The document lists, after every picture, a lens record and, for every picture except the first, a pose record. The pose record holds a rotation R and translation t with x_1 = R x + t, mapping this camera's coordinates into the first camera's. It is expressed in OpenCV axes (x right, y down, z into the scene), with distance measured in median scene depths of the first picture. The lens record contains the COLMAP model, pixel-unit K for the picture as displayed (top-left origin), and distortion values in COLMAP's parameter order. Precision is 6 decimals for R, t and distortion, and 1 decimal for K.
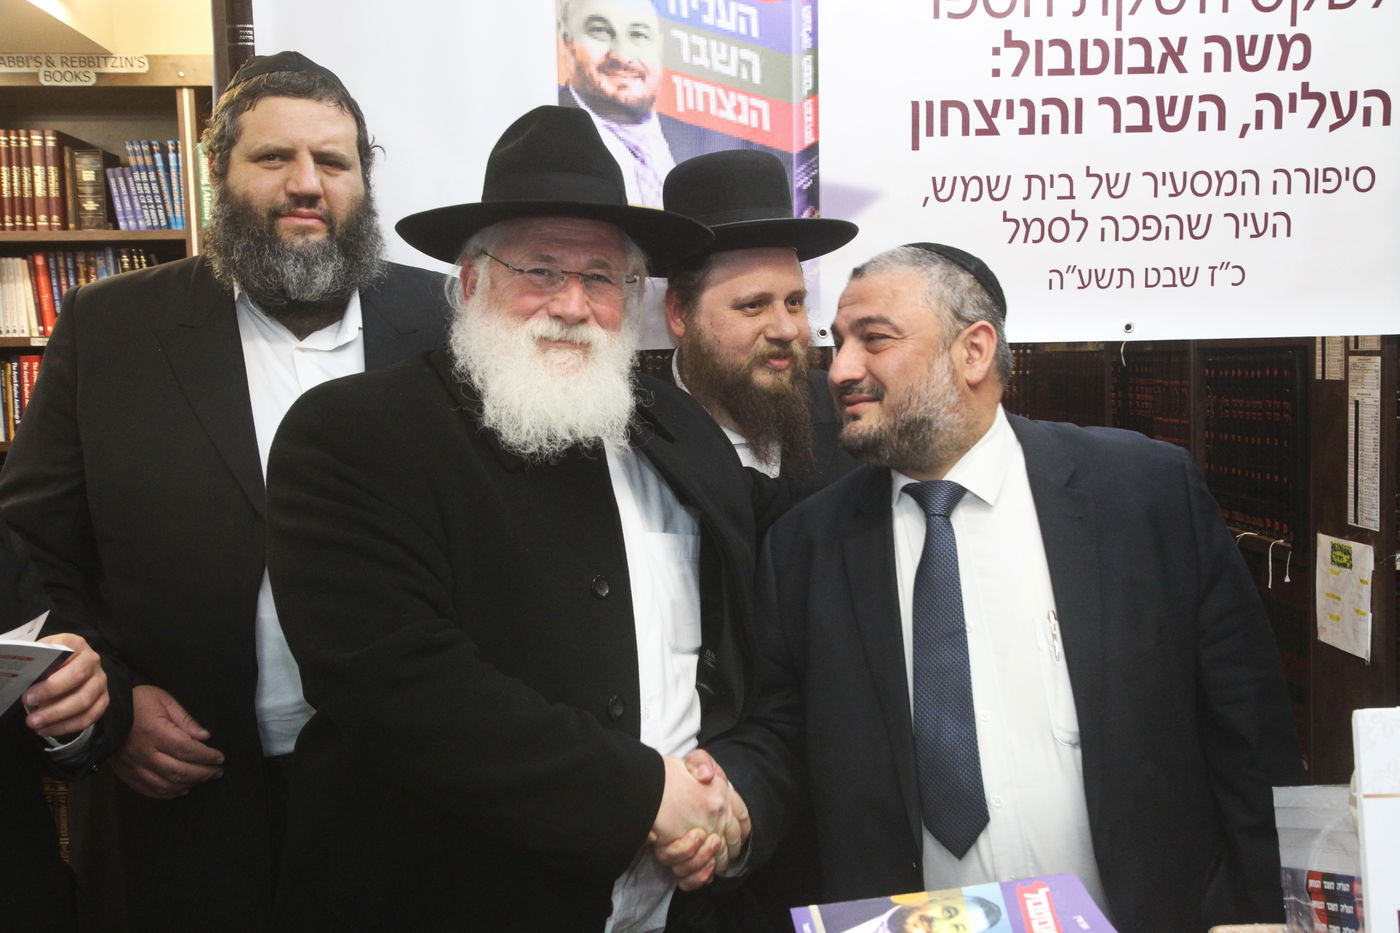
lens RADIAL K [[1542.9, 0, 700.9], [0, 1542.9, 484.4], [0, 0, 1]] dist [0.011042, 0.185001]
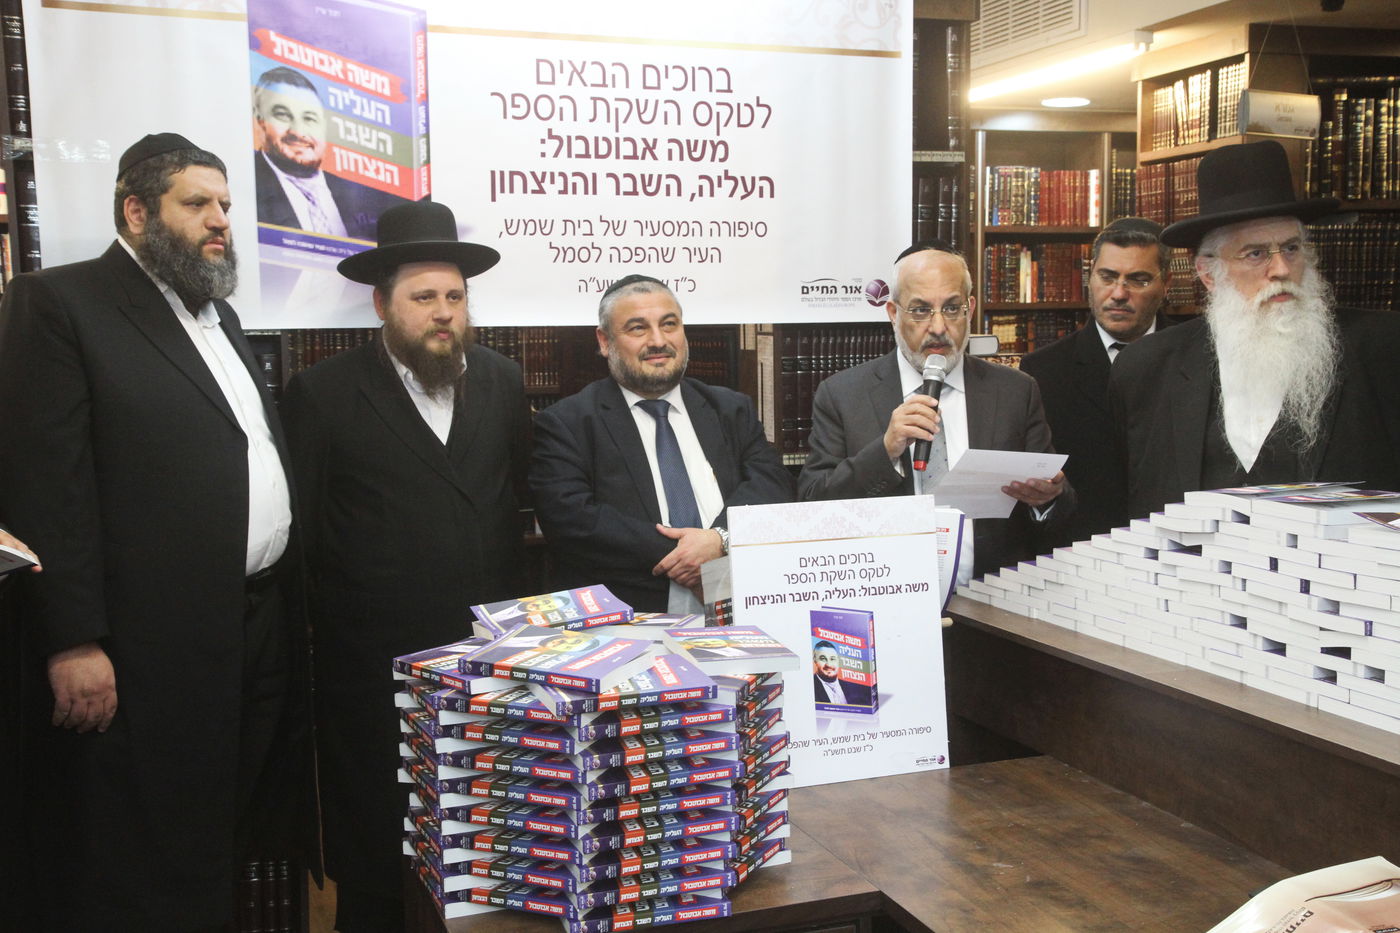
lens RADIAL K [[1521.0, 0, 703.8], [0, 1521.0, 473.9], [0, 0, 1]] dist [0.010224, 0.193667]
pose [[0.952509, -0.021524, 0.303749, -0.132181], [0.016257, 0.999671, 0.019861, 0.031826], [-0.304076, -0.013980, 0.952545, -0.535129]]
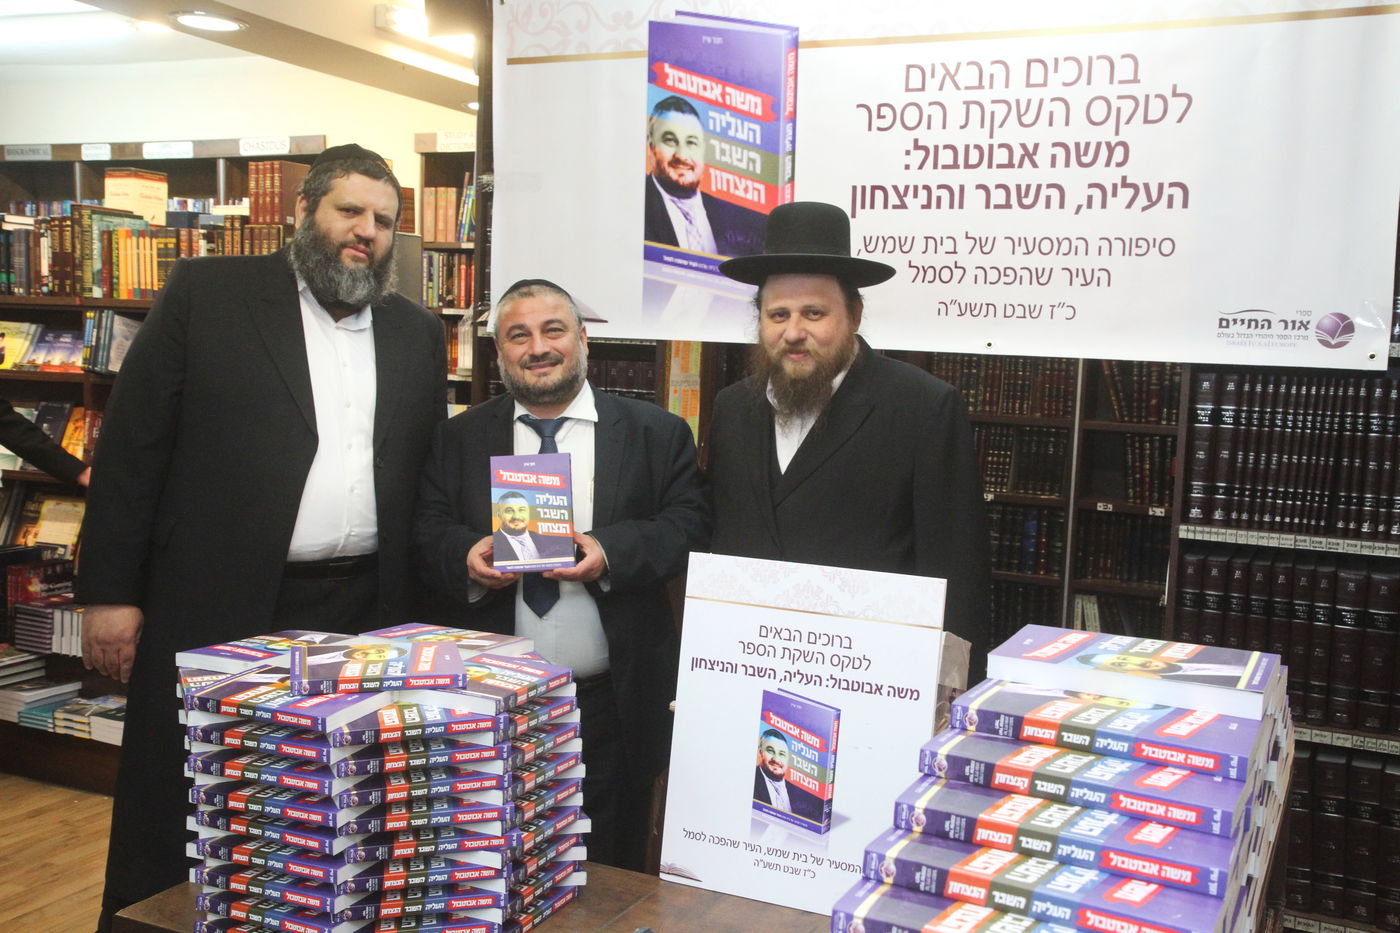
lens RADIAL K [[1400.9, 0, 702.5], [0, 1400.9, 470.7], [0, 0, 1]] dist [-0.023265, 0.166112]
pose [[0.886240, 0.100629, -0.452165, 0.647464], [-0.094840, 0.994859, 0.035518, -0.006770], [0.453415, 0.011406, 0.891227, -0.273580]]
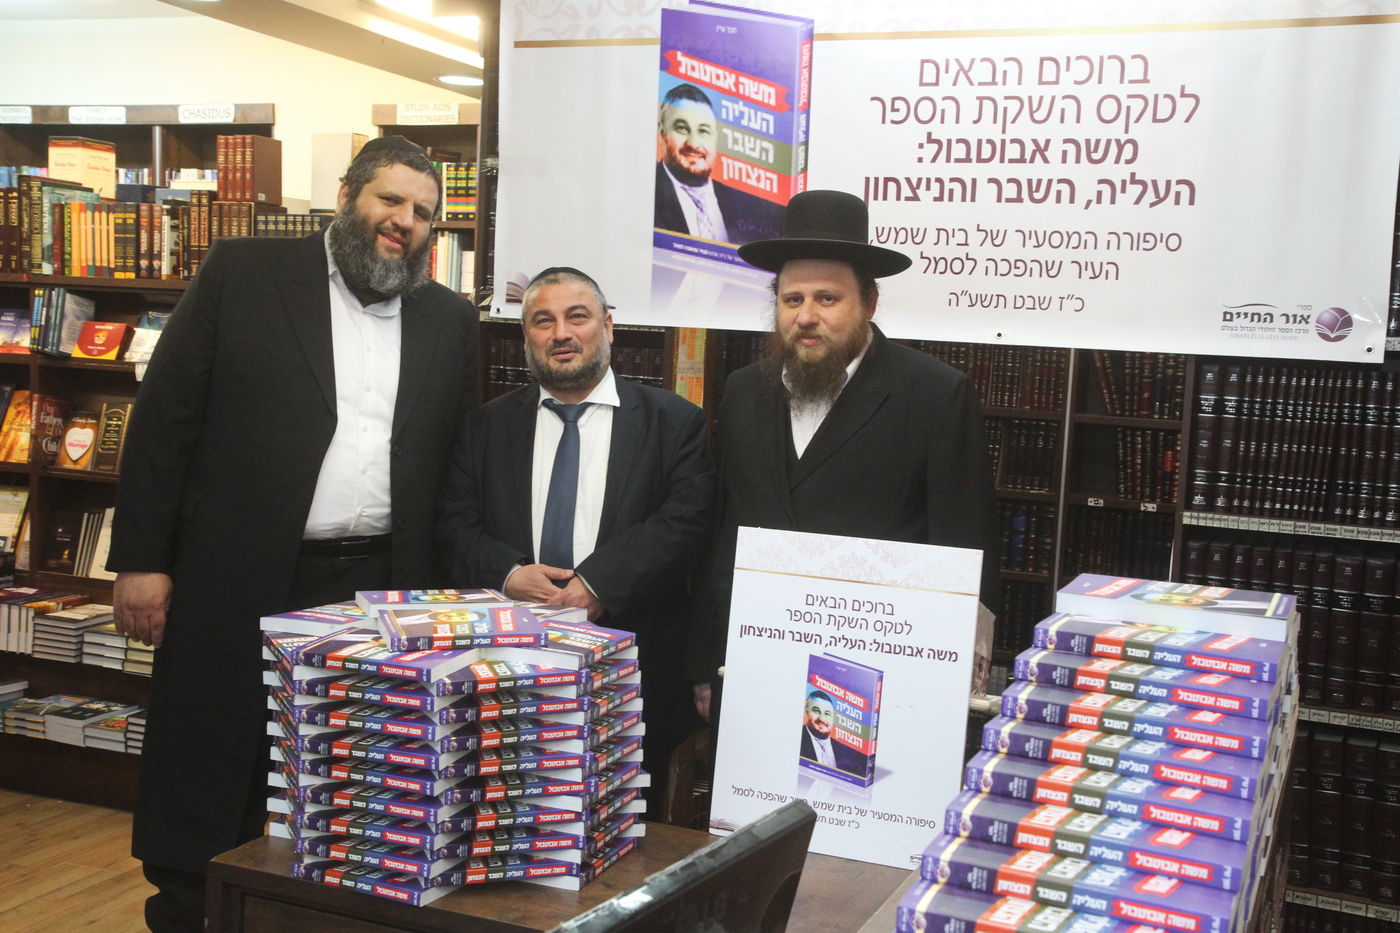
lens RADIAL K [[1559.0, 0, 700.0], [0, 1559.0, 466.5], [0, 0, 1]] dist [0.019149, 0.175760]
pose [[0.905443, 0.105146, -0.411238, 0.649520], [-0.103231, 0.994293, 0.026933, 0.011453], [0.411723, 0.018066, 0.911130, -0.463605]]
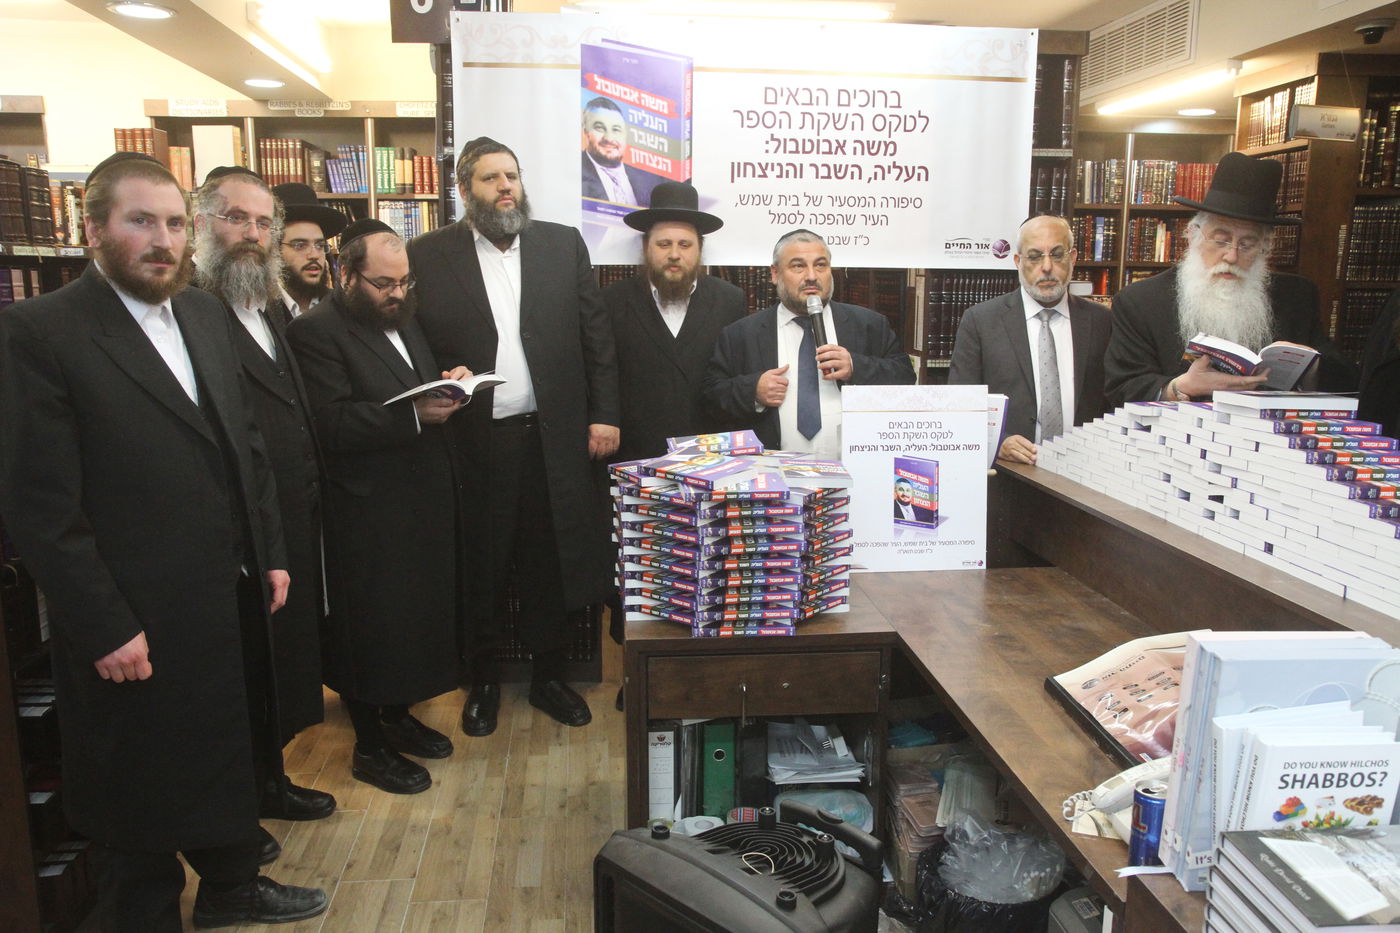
lens RADIAL K [[1091.1, 0, 703.7], [0, 1091.1, 467.7], [0, 0, 1]] dist [-0.096358, 0.115362]
pose [[0.997794, 0.017131, 0.064143, -0.004160], [-0.023501, 0.994719, 0.099905, 0.052166], [-0.062092, -0.101192, 0.992927, -0.685234]]
